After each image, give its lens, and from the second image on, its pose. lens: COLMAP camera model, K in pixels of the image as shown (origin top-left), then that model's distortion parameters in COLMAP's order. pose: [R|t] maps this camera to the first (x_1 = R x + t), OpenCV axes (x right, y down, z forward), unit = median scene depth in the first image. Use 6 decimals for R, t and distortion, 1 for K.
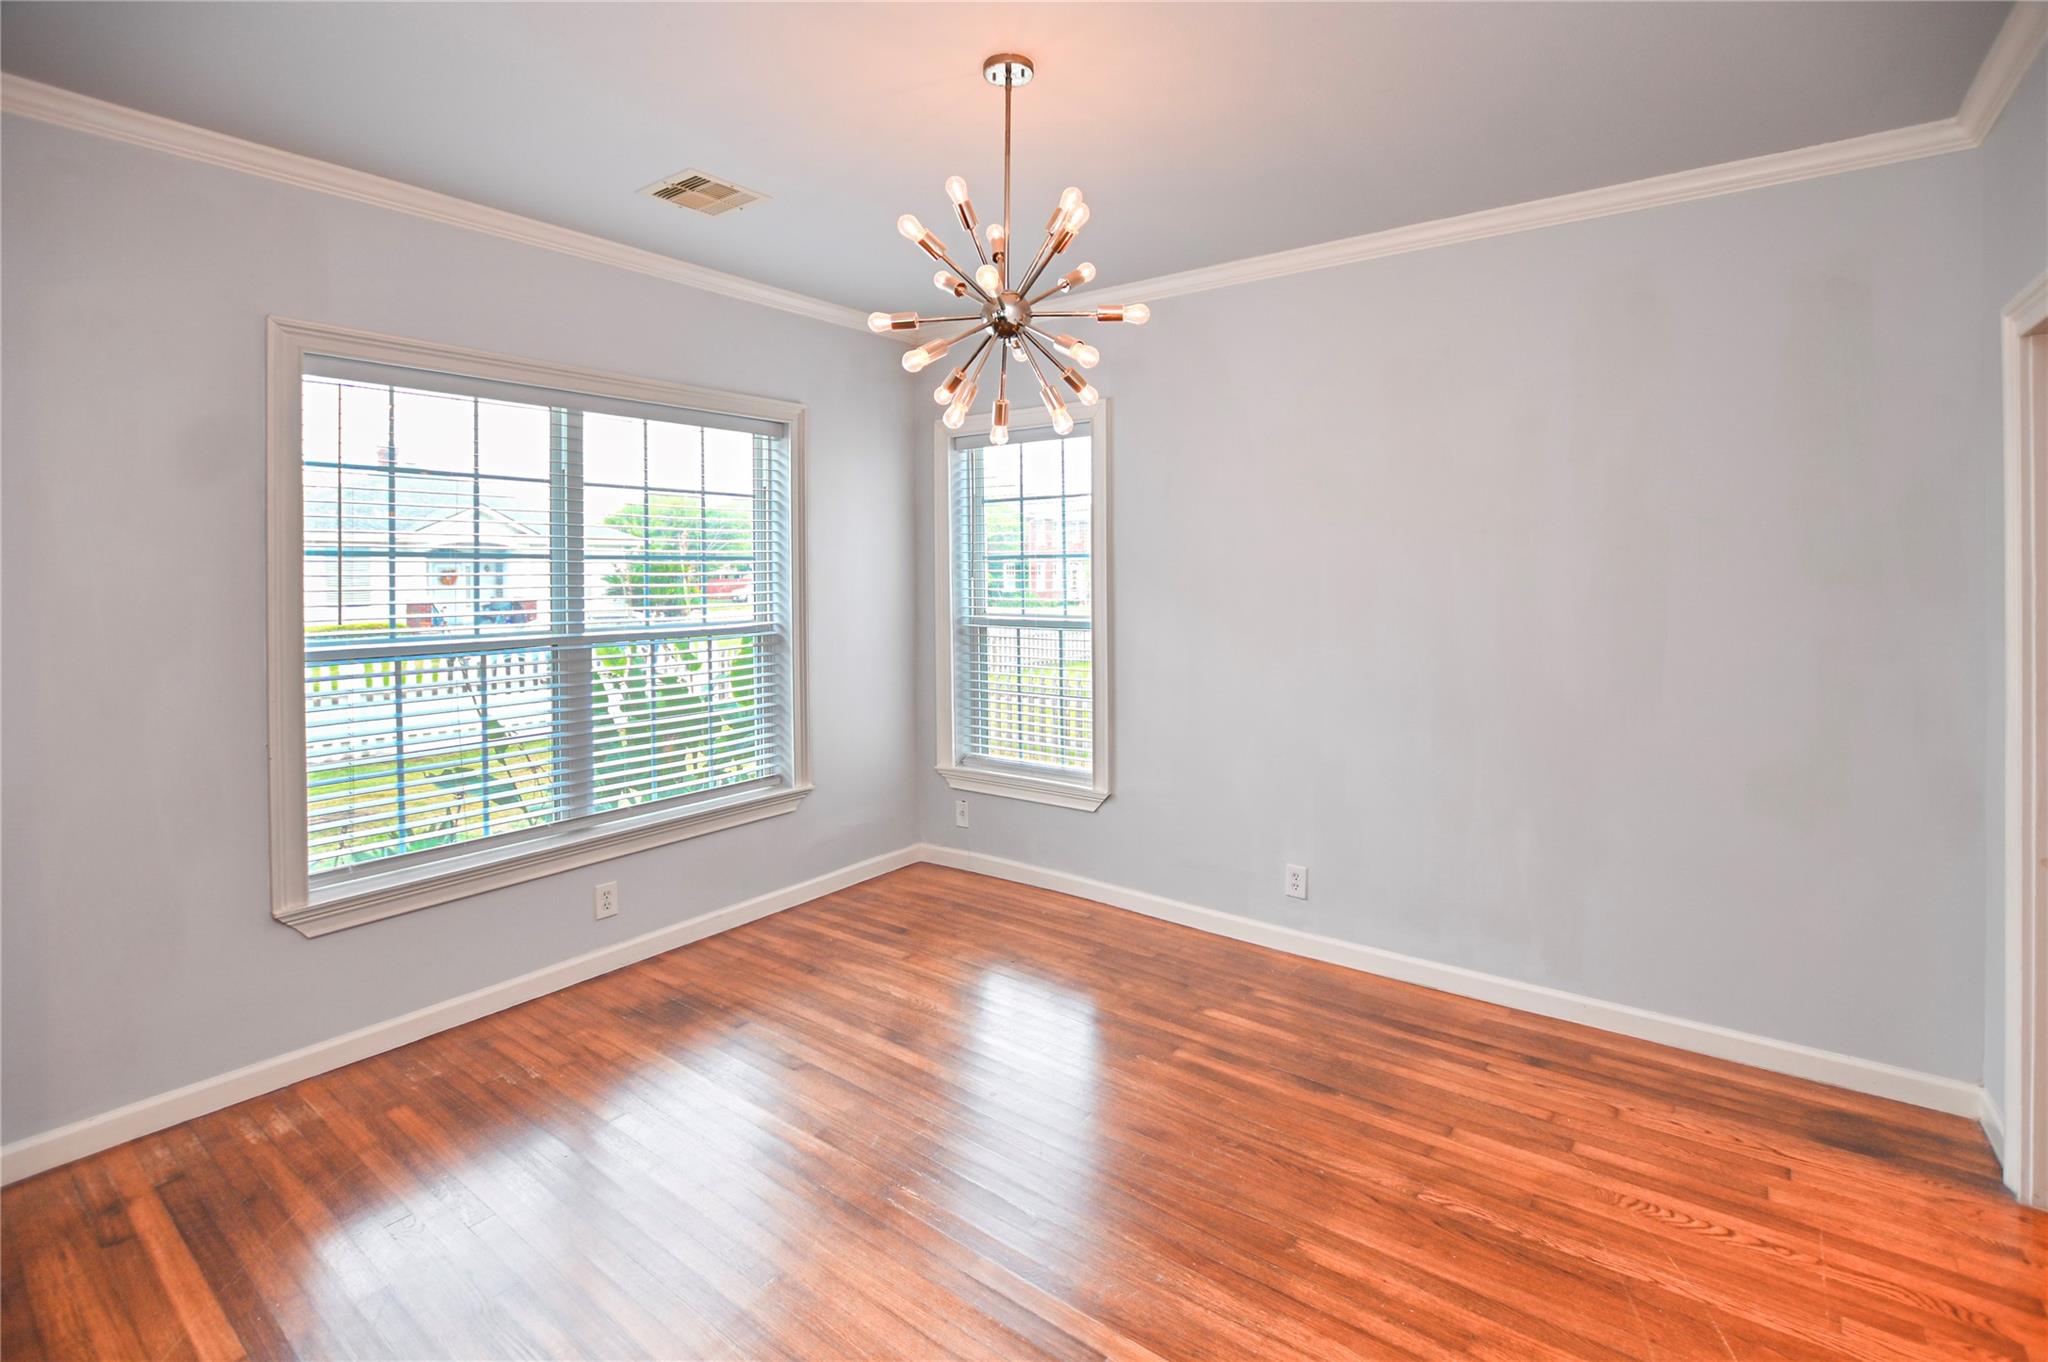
lens RADIAL K [[949.3, 0, 1032.5], [0, 949.3, 580.6], [0, 0, 1]] dist [-0.012314, 0.000996]
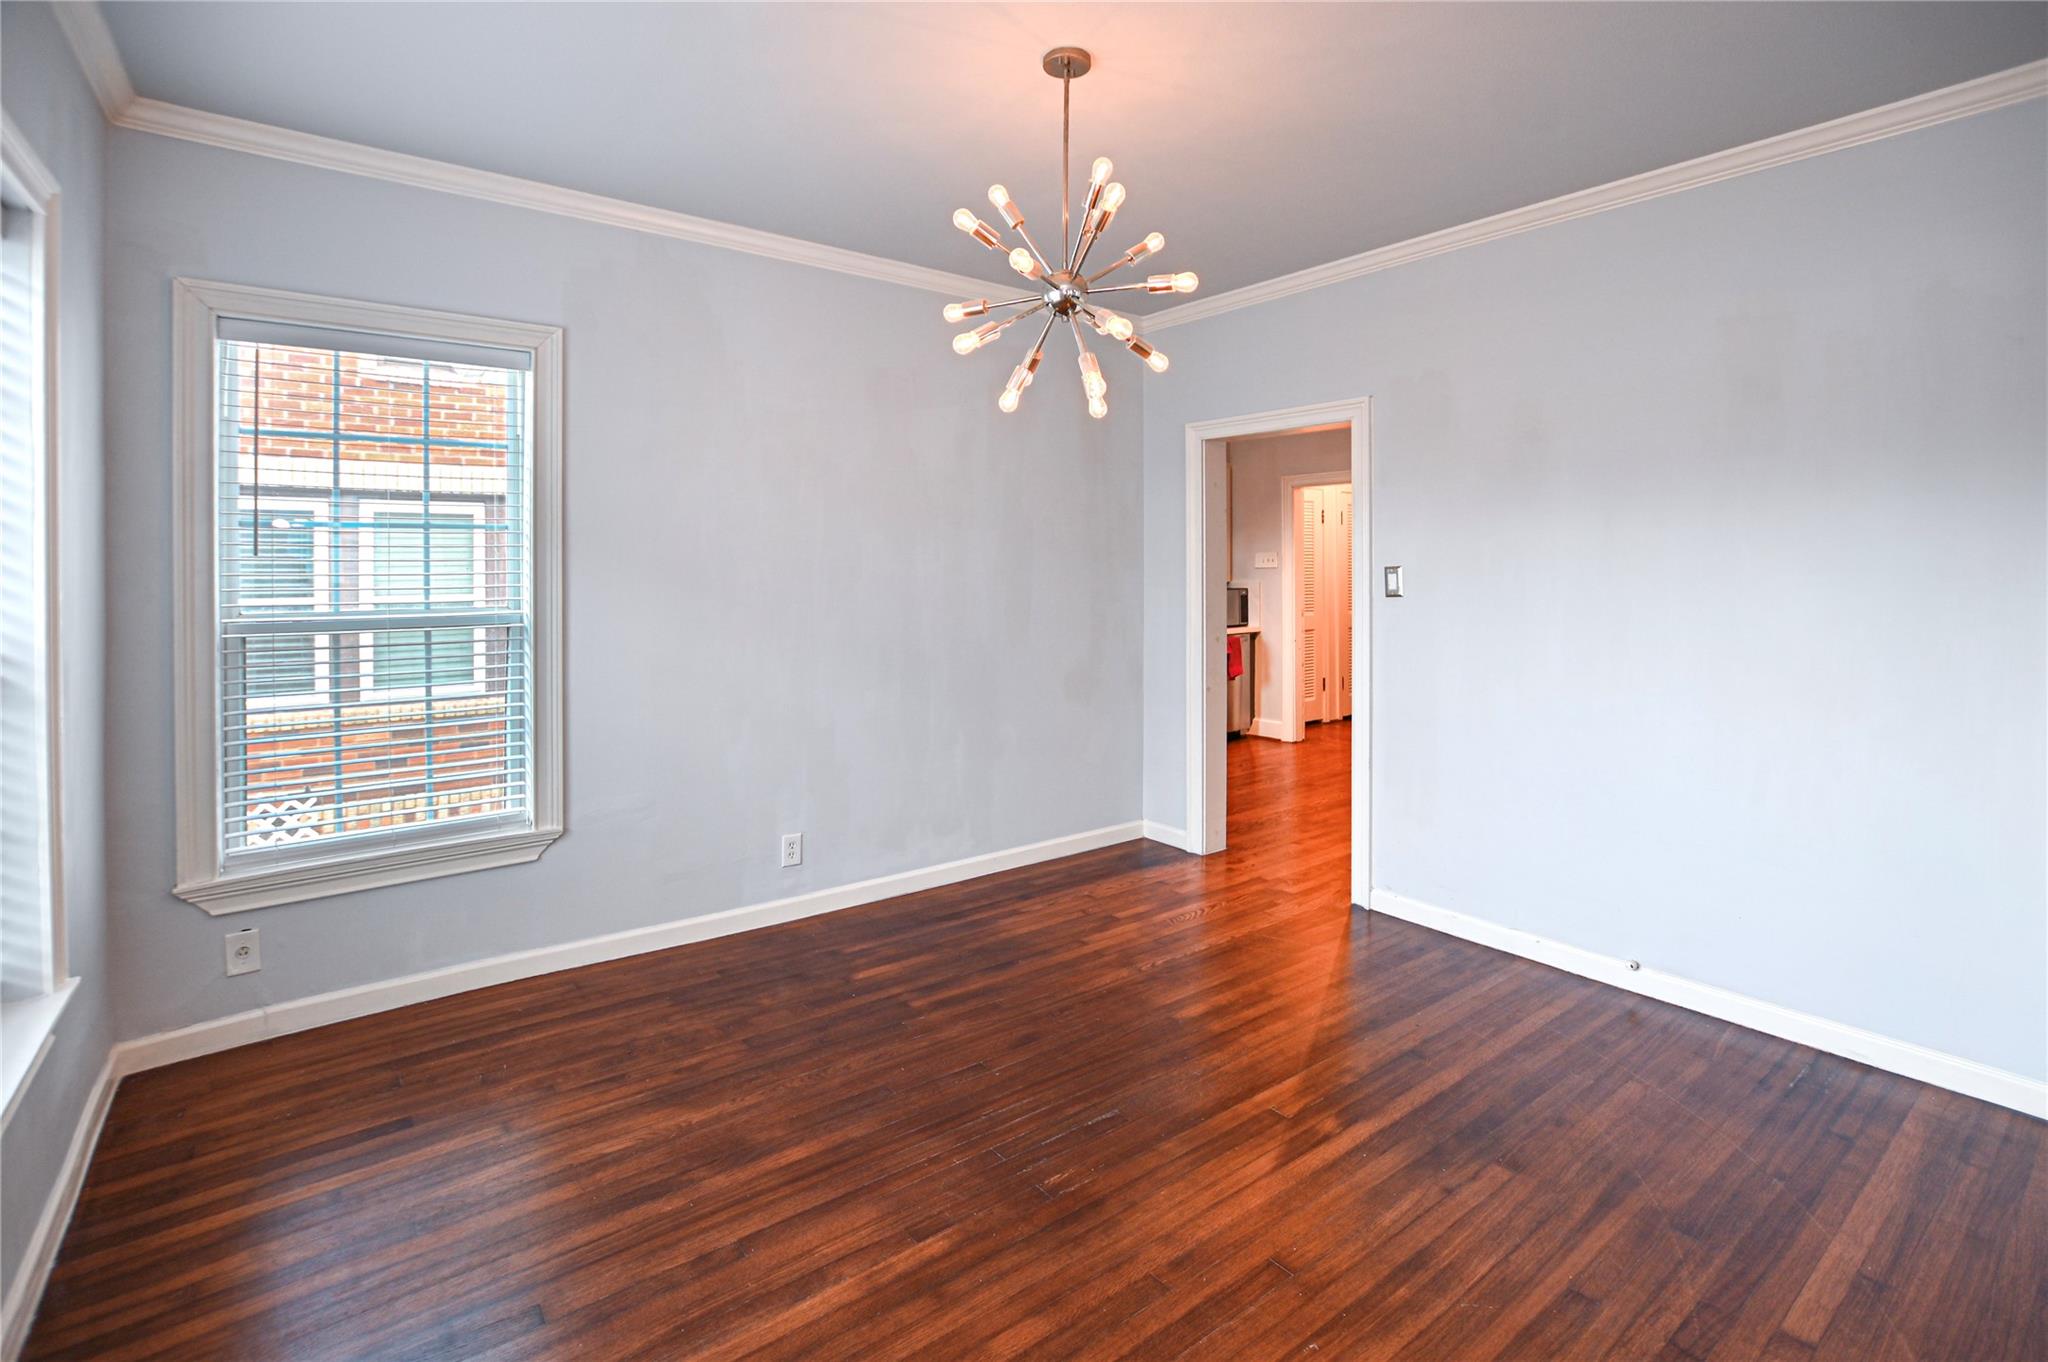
lens RADIAL K [[949.3, 0, 1032.5], [0, 949.3, 580.6], [0, 0, 1]] dist [-0.012314, 0.000996]
pose [[0.272322, -0.008581, 0.962168, -0.685712], [0.012715, 0.999905, 0.005318, 0.021438], [-0.962122, 0.010786, 0.272405, 0.489173]]
